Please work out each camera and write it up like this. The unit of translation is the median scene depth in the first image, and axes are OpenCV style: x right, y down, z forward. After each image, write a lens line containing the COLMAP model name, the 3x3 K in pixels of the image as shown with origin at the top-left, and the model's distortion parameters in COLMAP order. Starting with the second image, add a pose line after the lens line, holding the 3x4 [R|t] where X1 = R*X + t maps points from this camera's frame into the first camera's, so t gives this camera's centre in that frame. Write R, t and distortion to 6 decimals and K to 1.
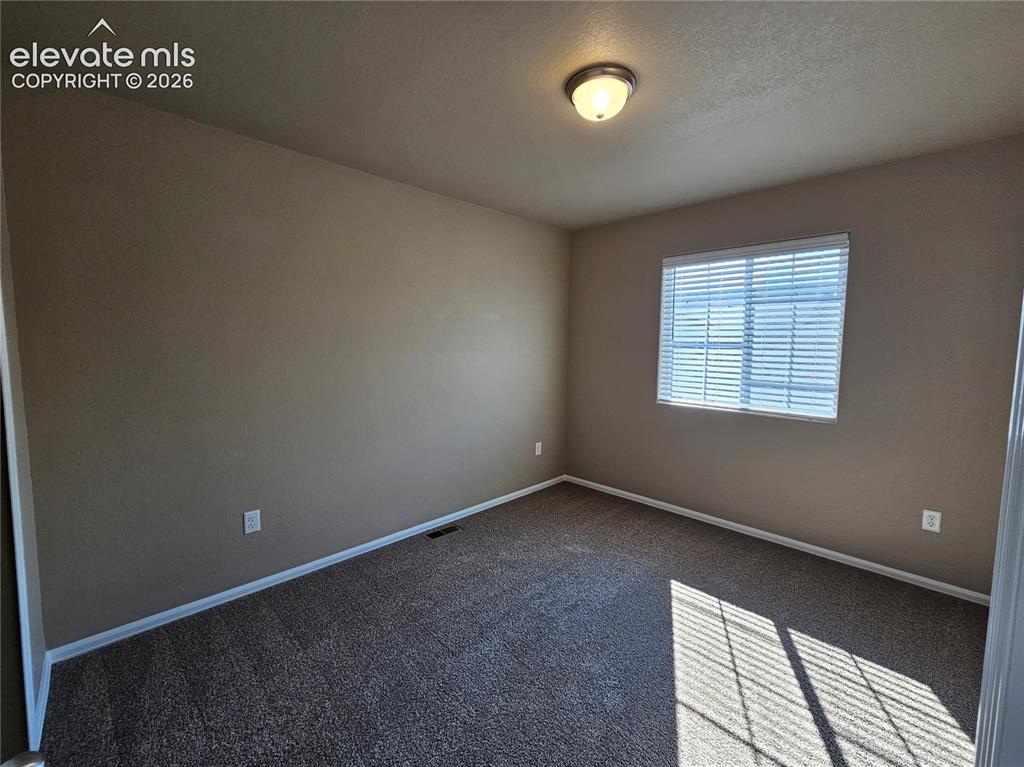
lens RADIAL K [[418.0, 0, 516.6], [0, 418.0, 378.5], [0, 0, 1]] dist [-0.002814, -0.000237]
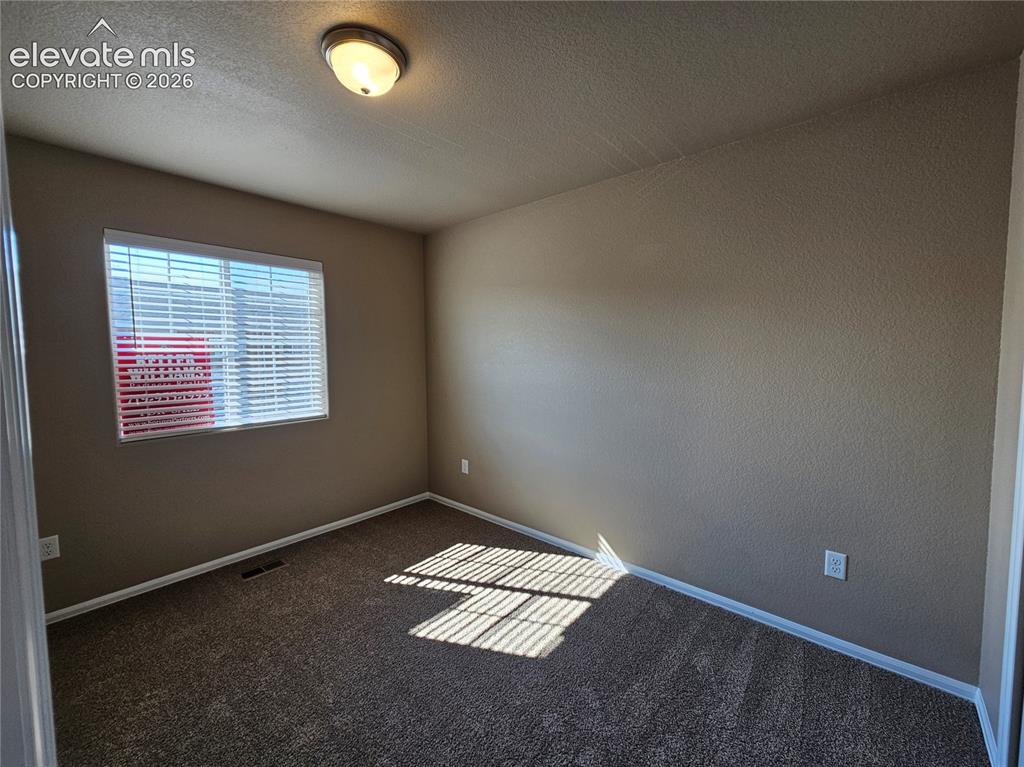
lens RADIAL K [[418.0, 0, 516.6], [0, 418.0, 378.5], [0, 0, 1]] dist [-0.002814, -0.000237]
pose [[-0.100062, -0.079429, 0.991806, -0.697494], [0.084468, 0.992532, 0.088009, -0.096655], [-0.991389, 0.092582, -0.092606, 0.786706]]
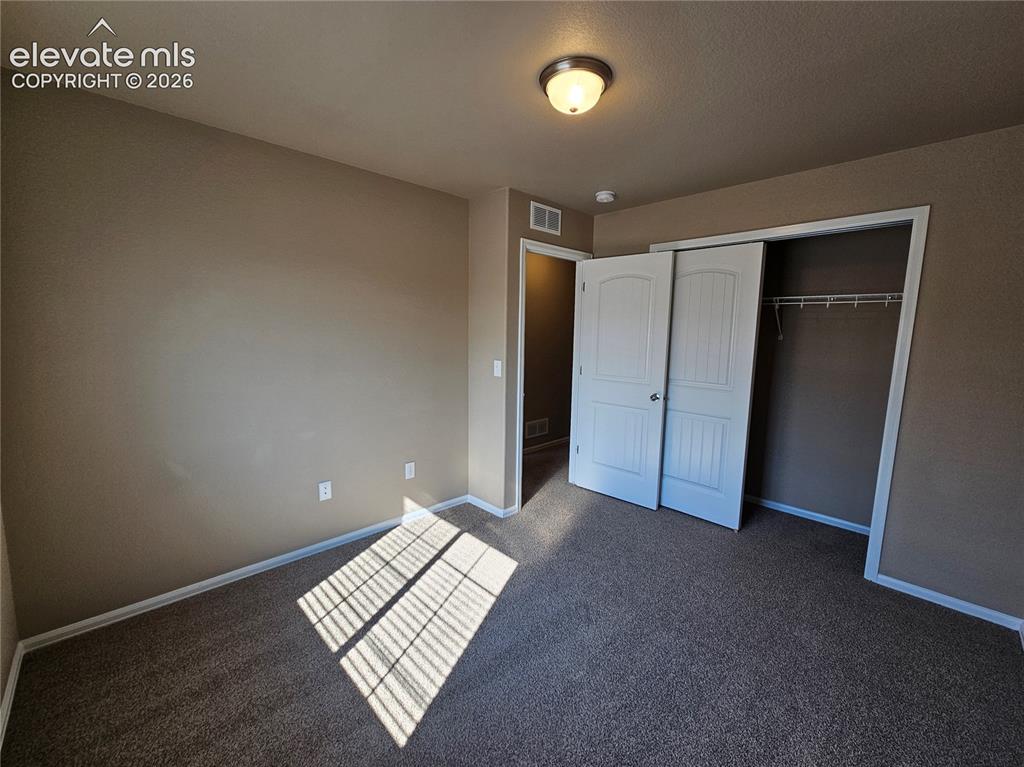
lens RADIAL K [[418.0, 0, 516.6], [0, 418.0, 378.5], [0, 0, 1]] dist [-0.002814, -0.000237]
pose [[-0.999565, -0.027246, 0.011317, 0.280522], [-0.024160, 0.976088, 0.216031, -0.214118], [-0.016932, 0.215663, -0.976321, 1.922233]]
